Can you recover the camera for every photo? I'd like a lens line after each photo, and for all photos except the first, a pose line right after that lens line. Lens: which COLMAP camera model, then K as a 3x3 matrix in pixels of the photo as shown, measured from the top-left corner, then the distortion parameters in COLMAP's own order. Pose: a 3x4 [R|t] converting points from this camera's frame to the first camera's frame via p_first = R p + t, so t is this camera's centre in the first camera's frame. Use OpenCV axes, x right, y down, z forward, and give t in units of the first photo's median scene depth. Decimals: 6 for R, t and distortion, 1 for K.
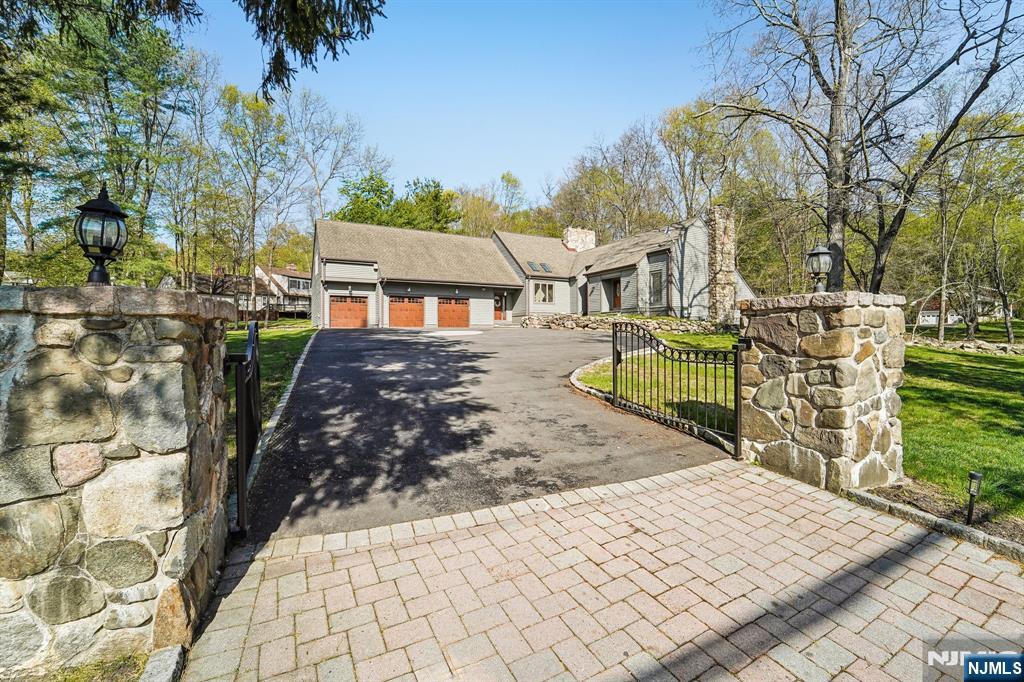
lens RADIAL K [[419.7, 0, 506.0], [0, 419.7, 341.7], [0, 0, 1]] dist [-0.016630, 0.000113]
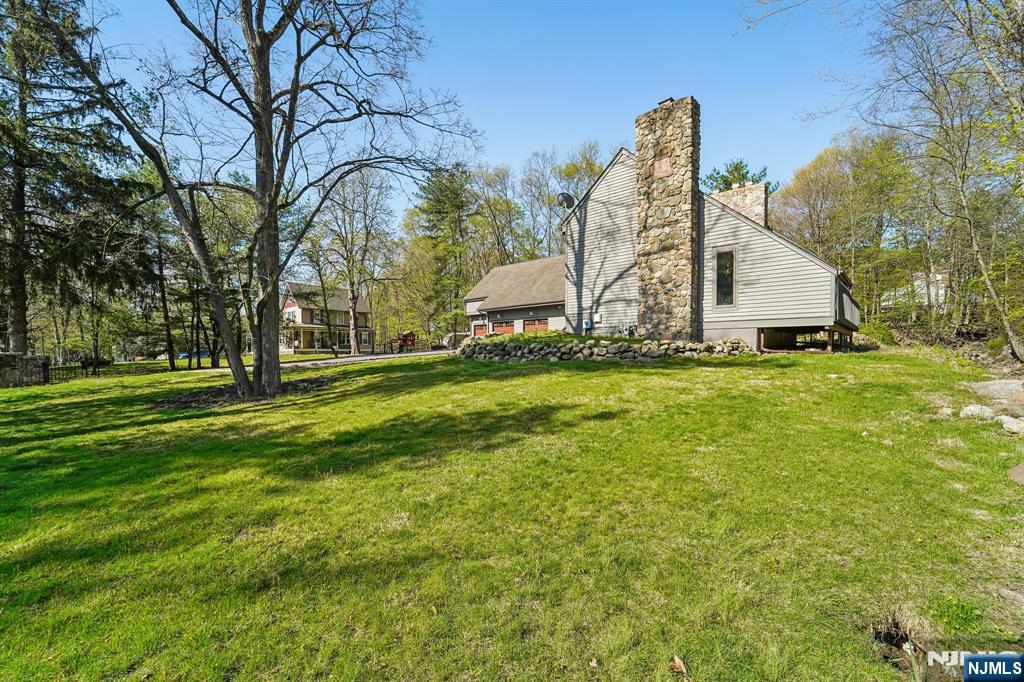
lens RADIAL K [[429.5, 0, 514.0], [0, 429.5, 355.3], [0, 0, 1]] dist [-0.001024, -0.000040]
pose [[0.322842, 0.002187, -0.946451, 0.942267], [-0.024733, 0.999675, -0.006126, -0.005708], [0.946130, 0.025386, 0.322791, 0.648802]]
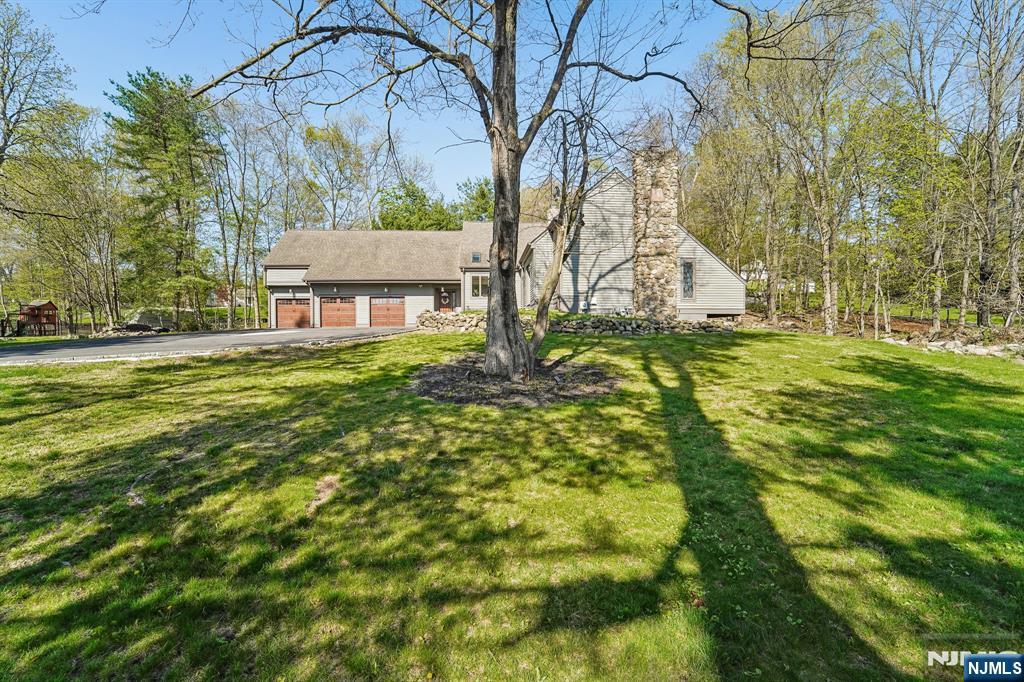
lens RADIAL K [[419.7, 0, 506.0], [0, 419.7, 341.7], [0, 0, 1]] dist [-0.016630, 0.000113]
pose [[0.904098, -0.001351, -0.427324, 0.583121], [-0.004861, 0.999898, -0.013446, 0.014371], [0.427298, 0.014234, 0.903999, 0.255266]]
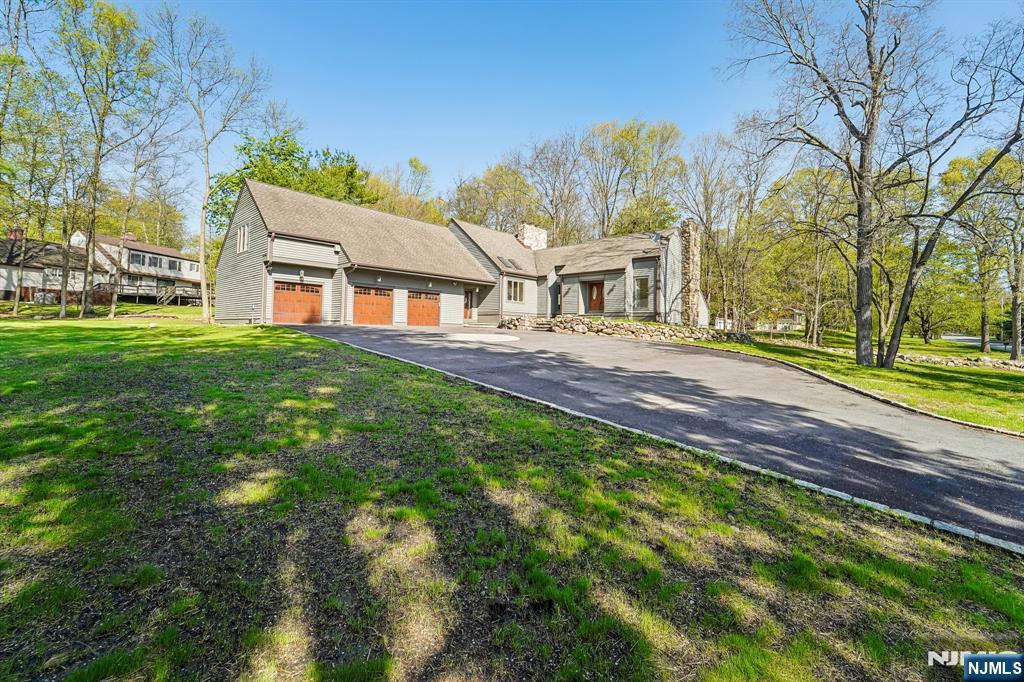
lens RADIAL K [[418.9, 0, 513.9], [0, 418.9, 329.5], [0, 0, 1]] dist [-0.022214, -0.000178]
pose [[0.946158, 0.023912, 0.322819, -0.242965], [-0.018973, 0.999650, -0.018437, -0.015341], [-0.323147, 0.011320, 0.946281, 0.136206]]
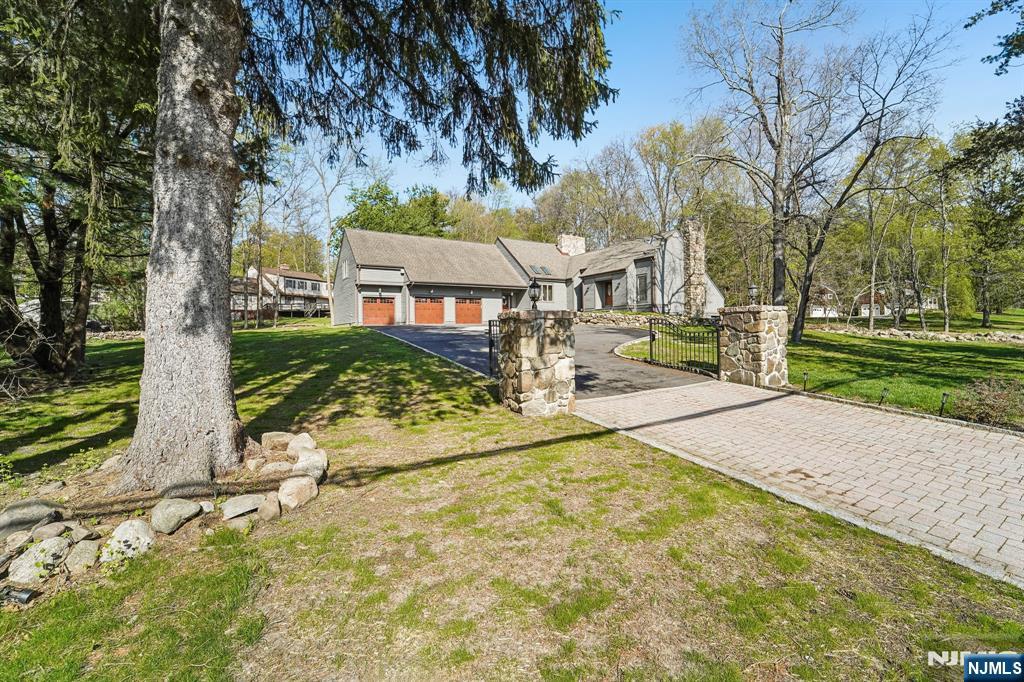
lens RADIAL K [[413.1, 0, 512.0], [0, 413.1, 341.0], [0, 0, 1]] dist [-0.017401, -0.000024]
pose [[0.997529, -0.015152, 0.068606, -0.091332], [0.014555, 0.999852, 0.009196, 0.005260], [-0.068735, -0.008175, 0.997601, -0.146234]]
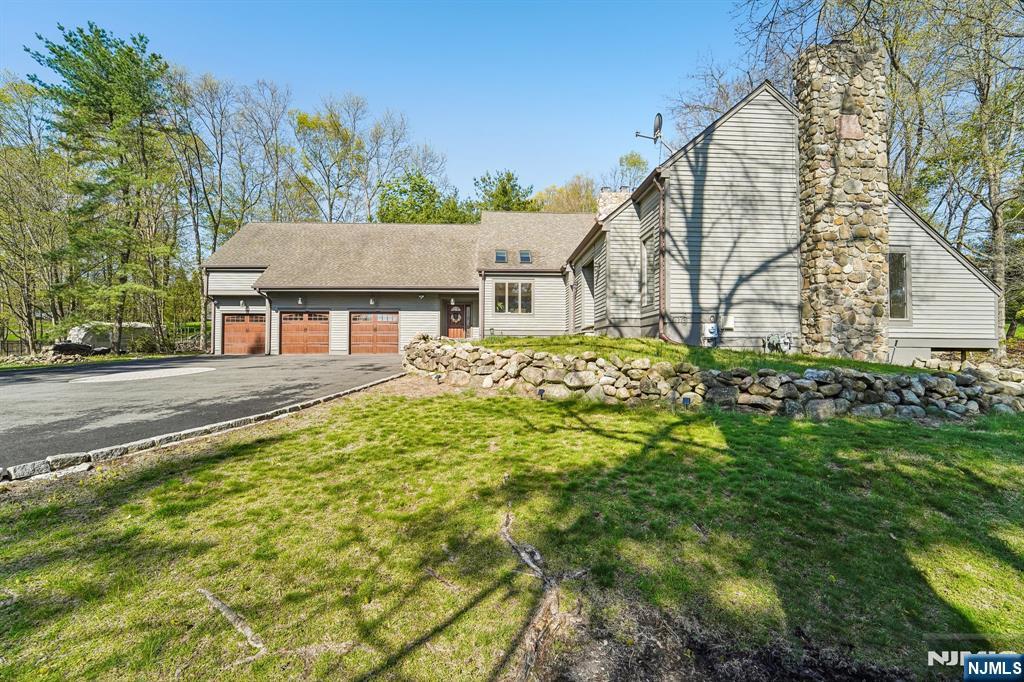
lens RADIAL K [[419.7, 0, 506.0], [0, 419.7, 341.7], [0, 0, 1]] dist [-0.016630, 0.000113]
pose [[0.890634, -0.008371, -0.454643, 0.408990], [-0.016575, 0.998568, -0.050856, -0.024648], [0.454418, 0.052830, 0.889220, 0.526065]]
